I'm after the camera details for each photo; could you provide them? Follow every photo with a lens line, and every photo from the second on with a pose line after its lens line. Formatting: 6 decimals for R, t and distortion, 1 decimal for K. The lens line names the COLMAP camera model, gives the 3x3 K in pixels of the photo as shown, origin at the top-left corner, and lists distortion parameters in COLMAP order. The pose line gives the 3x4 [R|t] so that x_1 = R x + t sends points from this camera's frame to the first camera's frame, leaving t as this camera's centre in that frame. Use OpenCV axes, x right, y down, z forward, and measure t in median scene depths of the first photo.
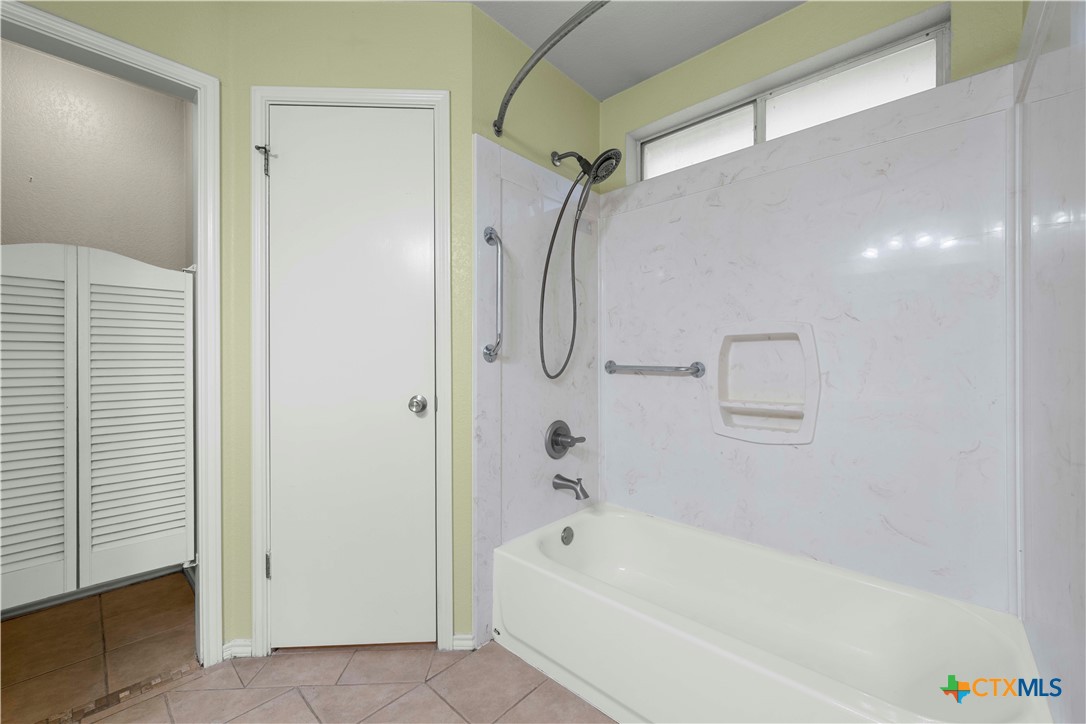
lens RADIAL K [[434.6, 0, 551.2], [0, 434.6, 361.6], [0, 0, 1]] dist [0.000818, -0.000193]
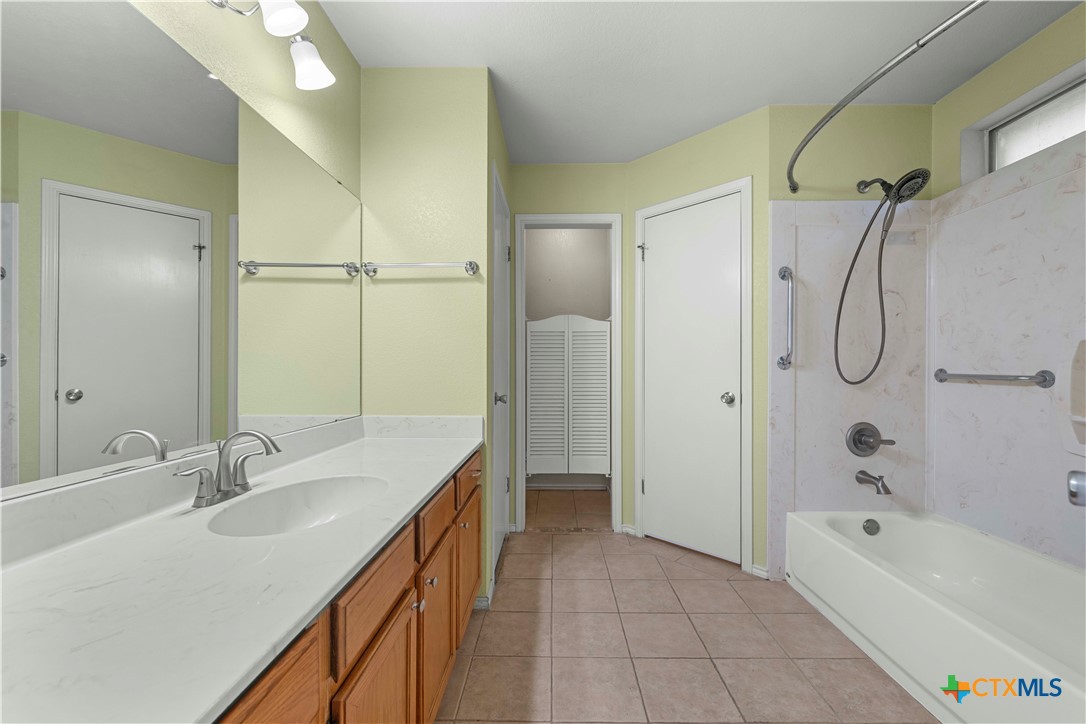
lens RADIAL K [[434.6, 0, 551.2], [0, 434.6, 361.6], [0, 0, 1]] dist [0.000818, -0.000193]
pose [[0.669475, -0.010095, -0.742766, 0.336502], [-0.003317, 0.999857, -0.016579, 0.001106], [0.742827, 0.013563, 0.669346, -0.373116]]
